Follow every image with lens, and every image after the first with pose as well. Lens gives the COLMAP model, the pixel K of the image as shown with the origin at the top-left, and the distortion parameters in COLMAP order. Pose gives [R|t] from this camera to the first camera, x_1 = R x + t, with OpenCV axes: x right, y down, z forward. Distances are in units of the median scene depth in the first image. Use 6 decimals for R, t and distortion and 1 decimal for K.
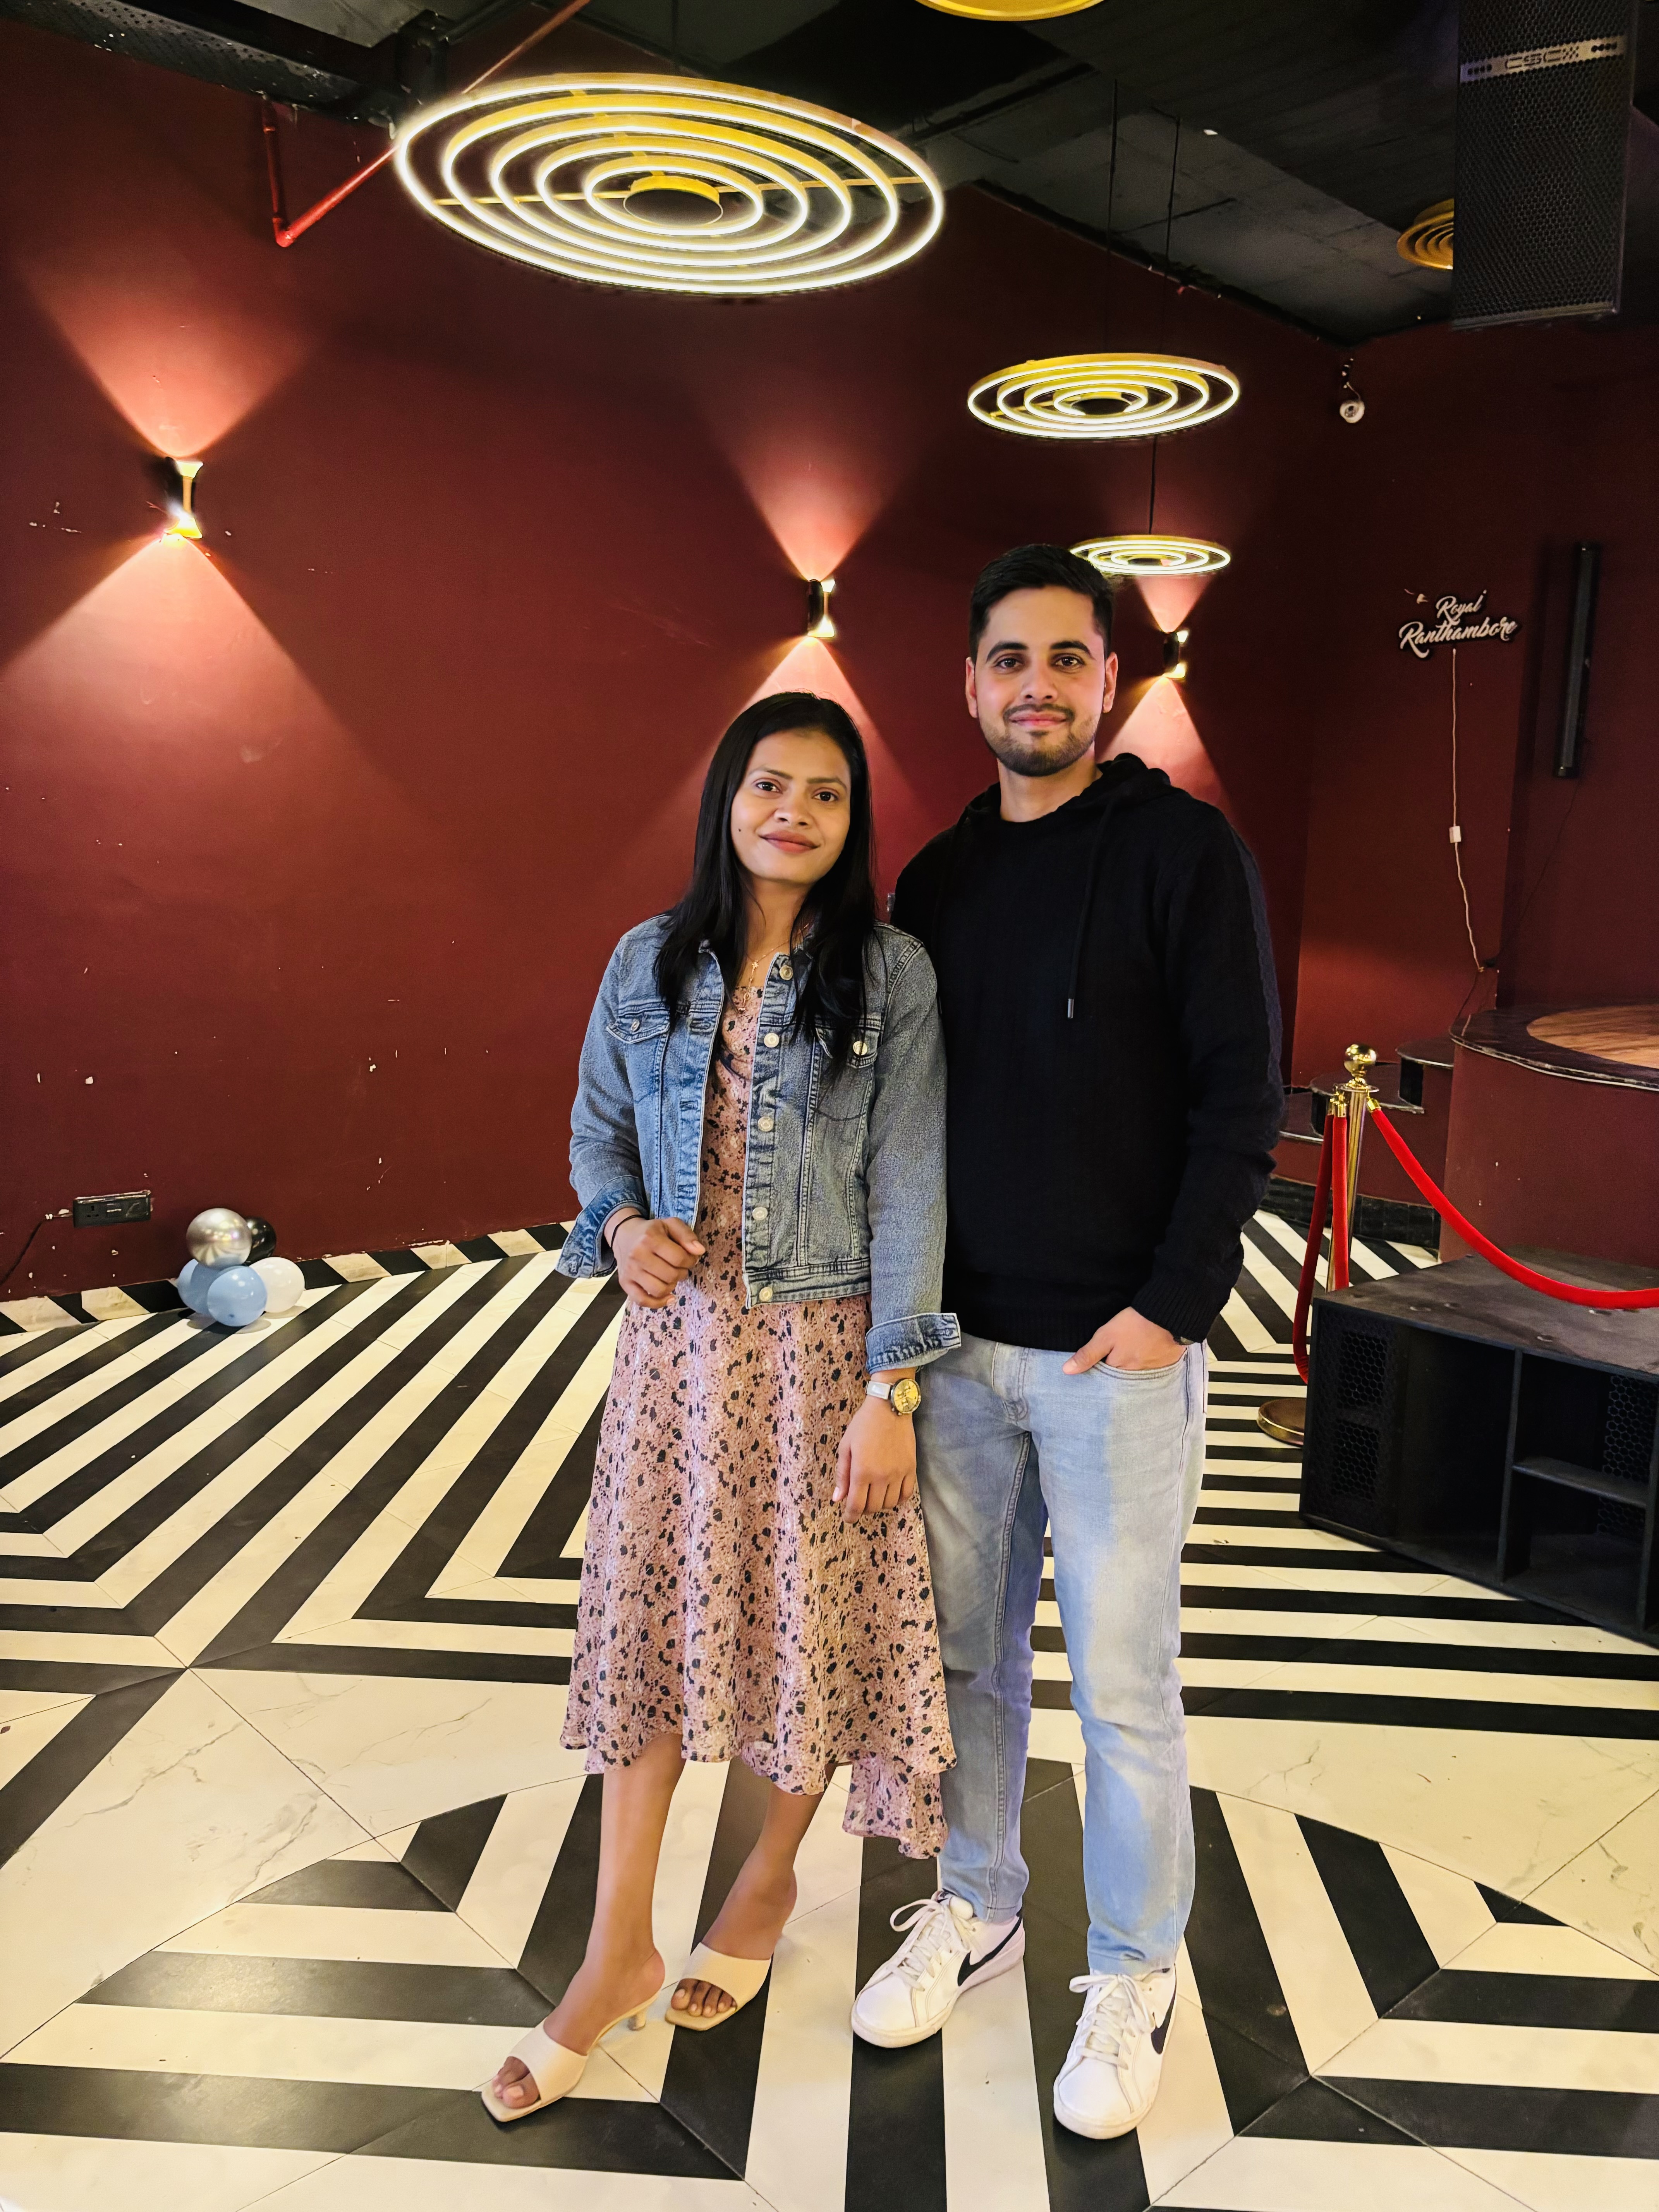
lens RADIAL K [[1692.8, 0, 830.3], [0, 1692.8, 1113.9], [0, 0, 1]] dist [0.013391, 0.002267]
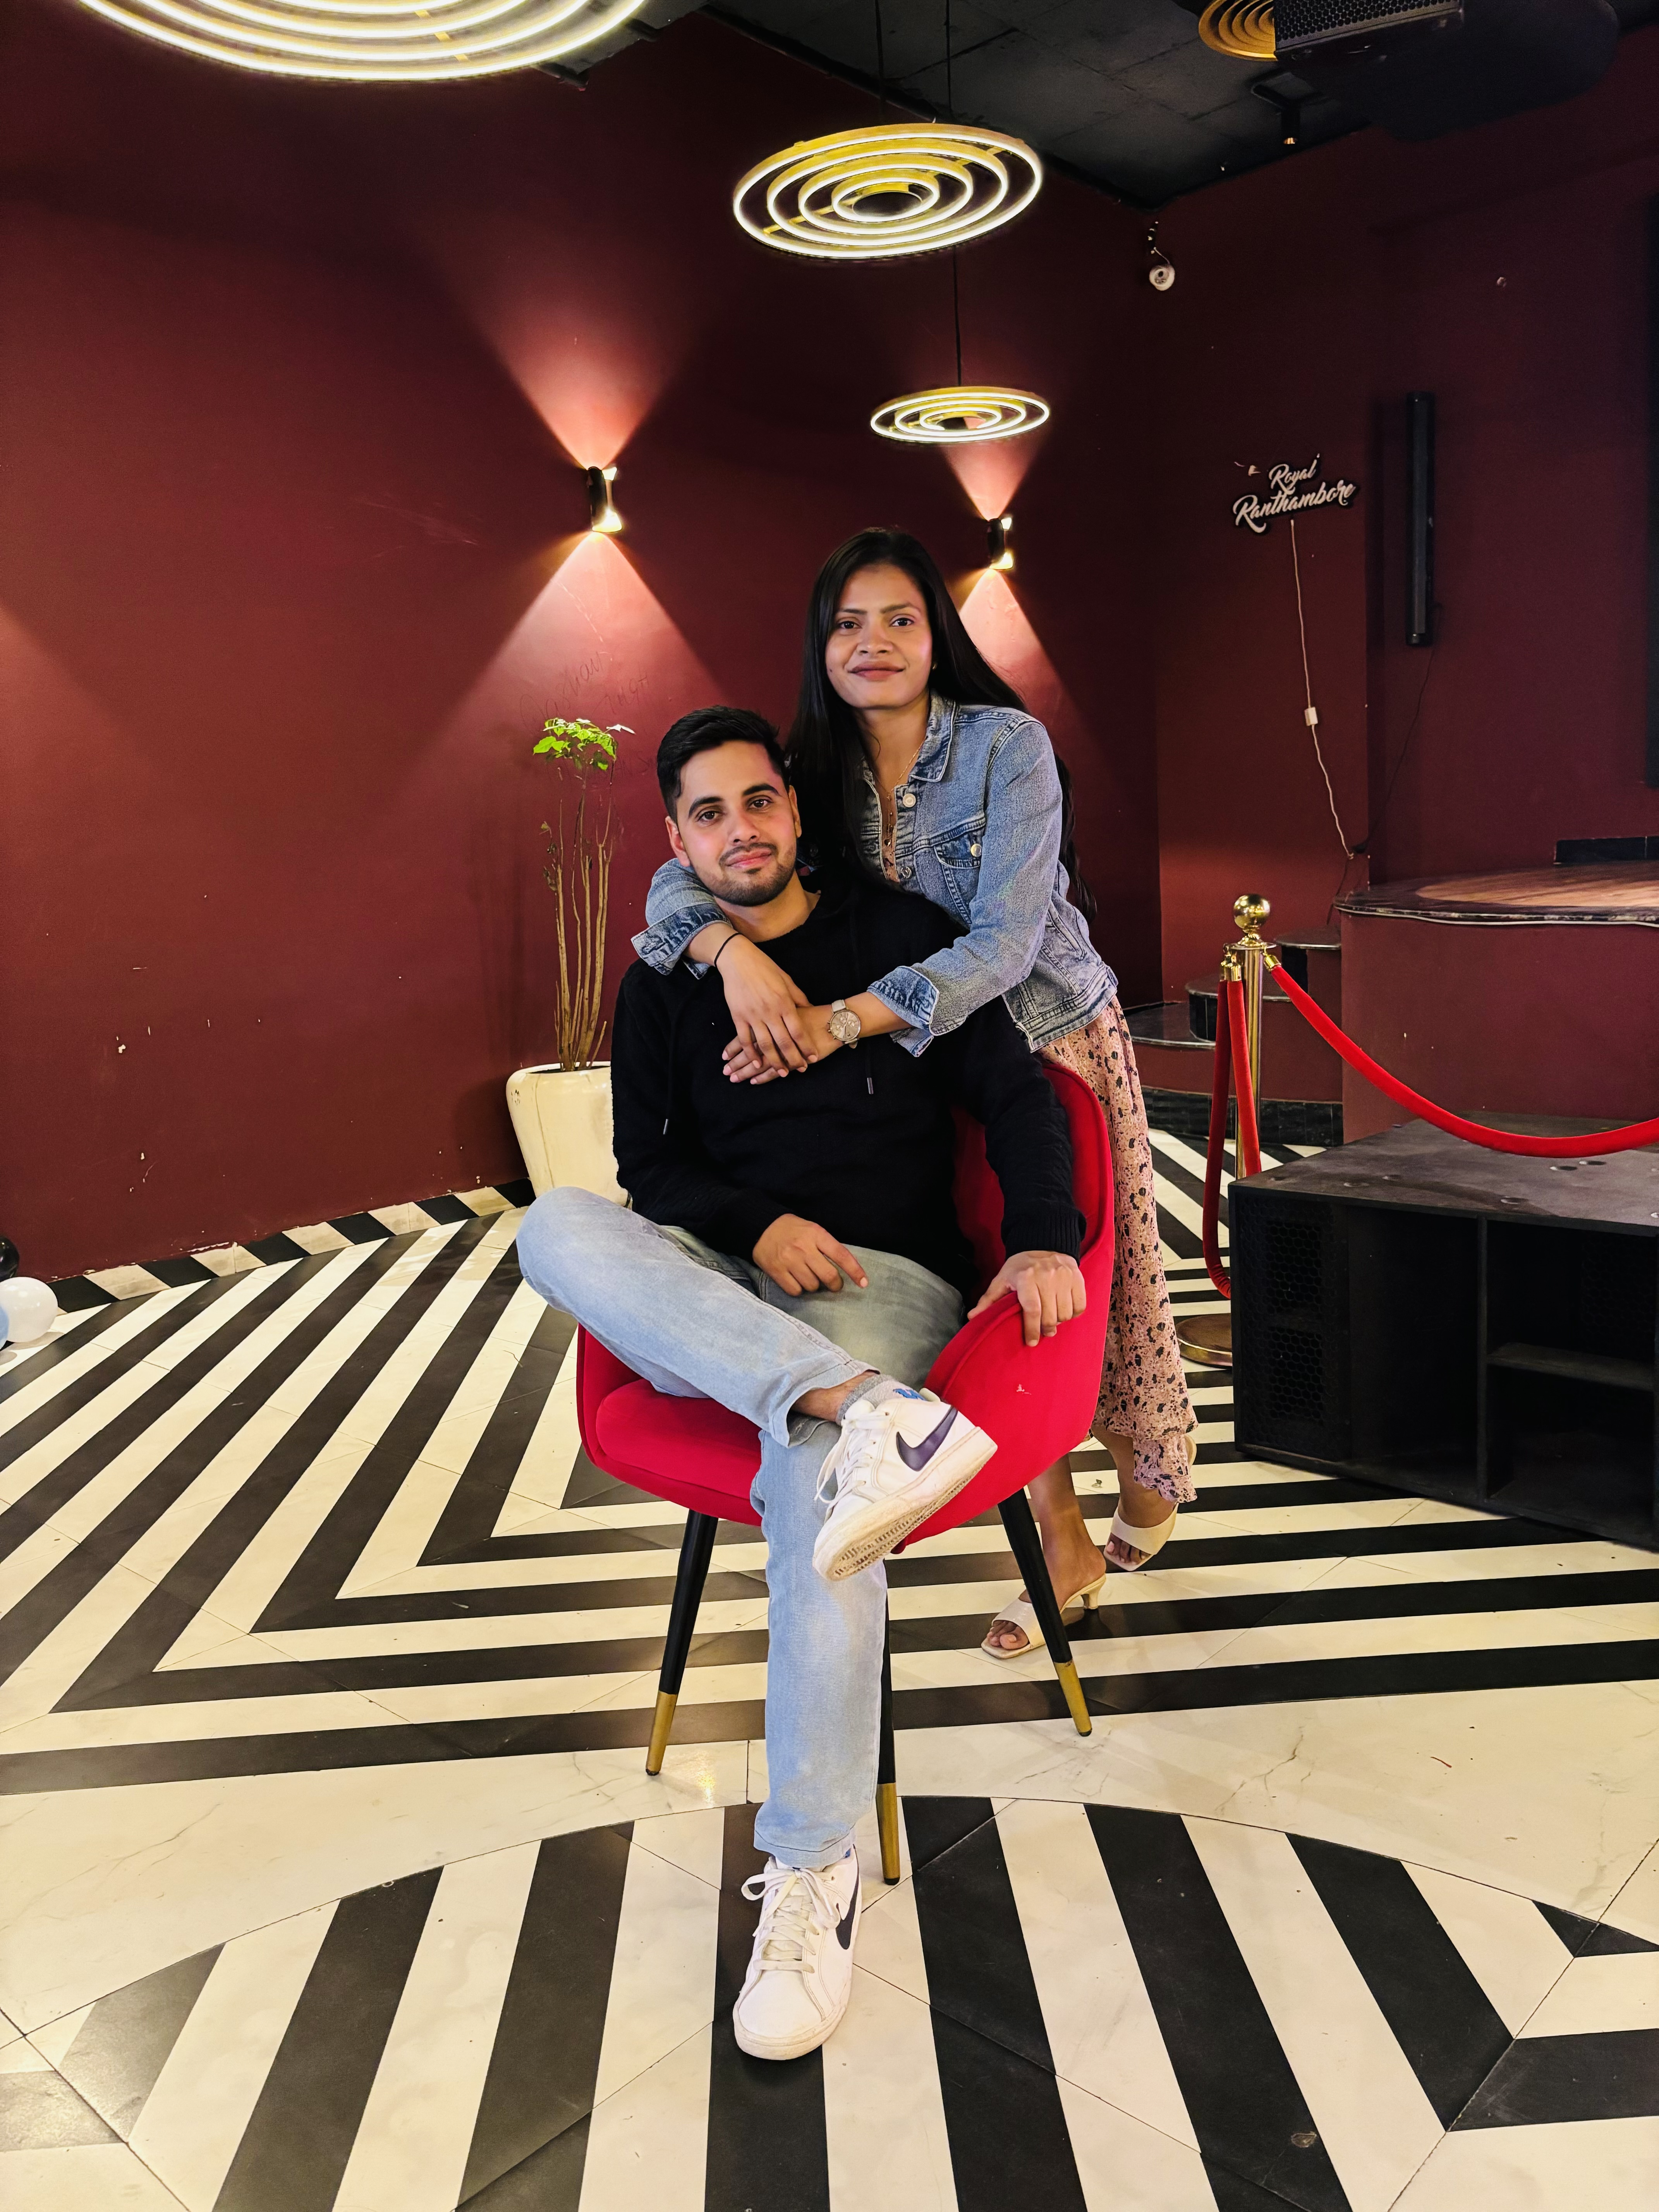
lens RADIAL K [[1692.8, 0, 829.5], [0, 1692.8, 1099.2], [0, 0, 1]] dist [0.013391, 0.002267]
pose [[0.993082, -0.092172, 0.072746, 0.022782], [0.092302, 0.995730, 0.001579, 0.032533], [-0.072581, 0.005146, 0.997349, 0.126129]]
